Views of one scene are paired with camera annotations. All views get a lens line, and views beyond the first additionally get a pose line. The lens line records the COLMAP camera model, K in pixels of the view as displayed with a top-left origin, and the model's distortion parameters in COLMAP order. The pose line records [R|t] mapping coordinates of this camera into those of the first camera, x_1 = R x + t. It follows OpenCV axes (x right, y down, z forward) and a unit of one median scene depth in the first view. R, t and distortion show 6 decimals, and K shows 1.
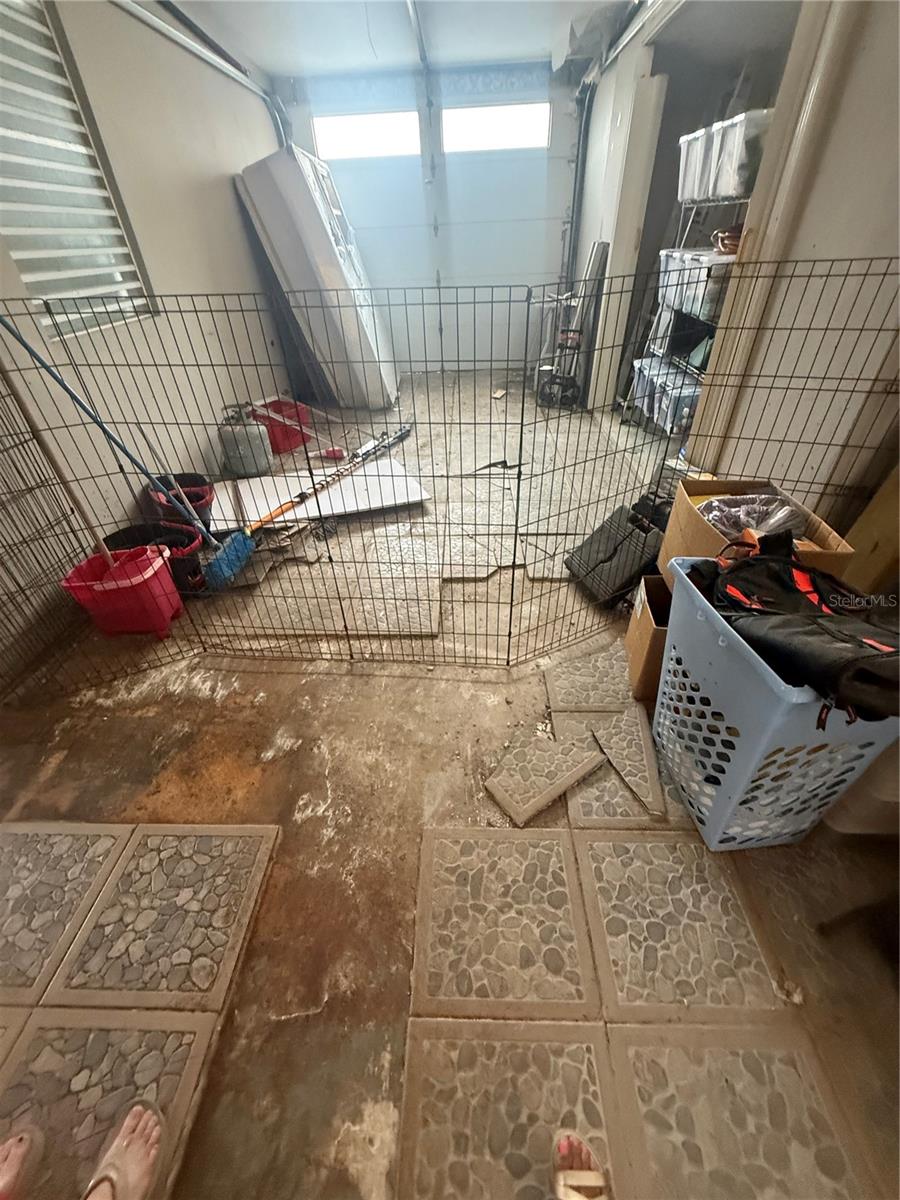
lens RADIAL K [[480.8, 0, 449.8], [0, 480.8, 599.7], [0, 0, 1]] dist [0.001088, -0.000010]
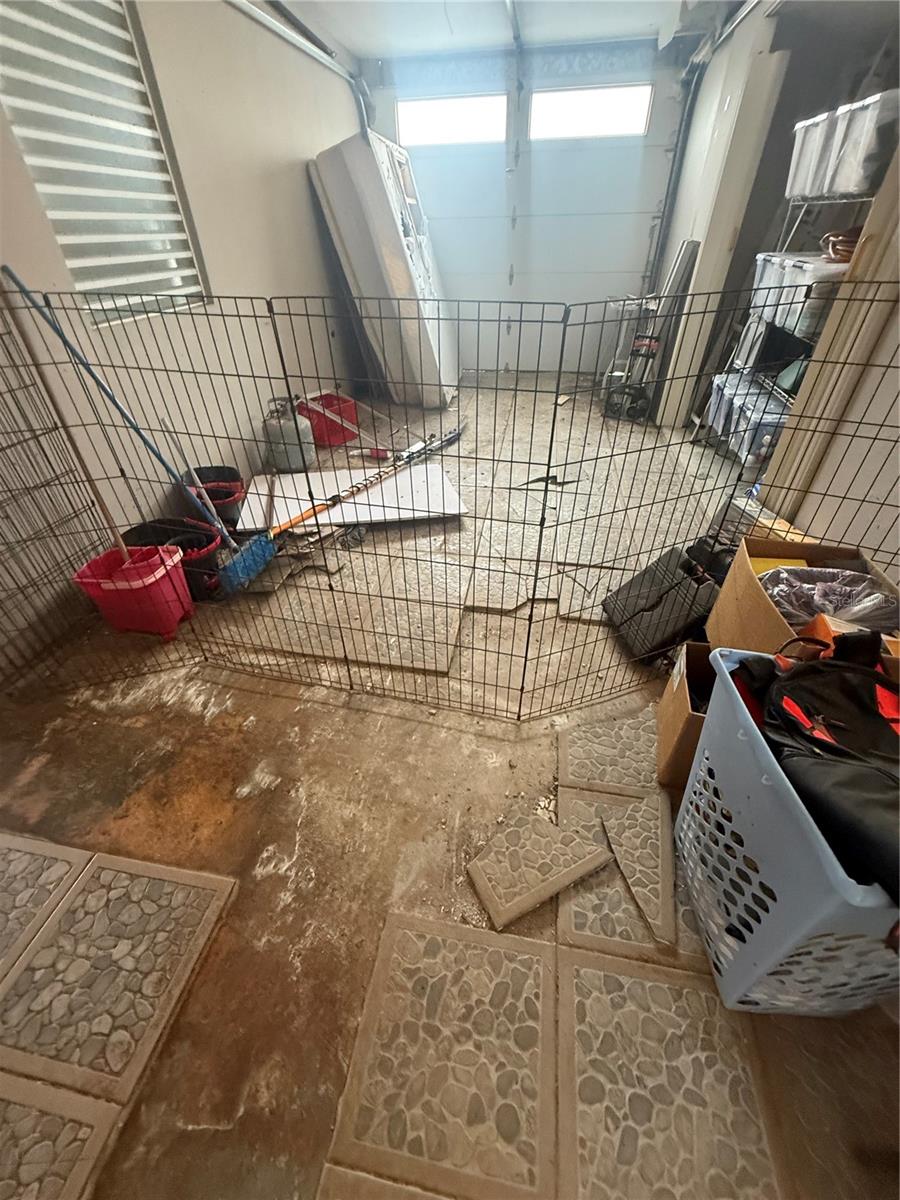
lens RADIAL K [[480.8, 0, 450.3], [0, 480.8, 599.3], [0, 0, 1]] dist [0.001088, -0.000010]
pose [[0.989067, 0.106290, -0.102219, 0.043262], [-0.104927, 0.994305, 0.018636, -0.061328], [0.103617, -0.007707, 0.994587, 0.069453]]
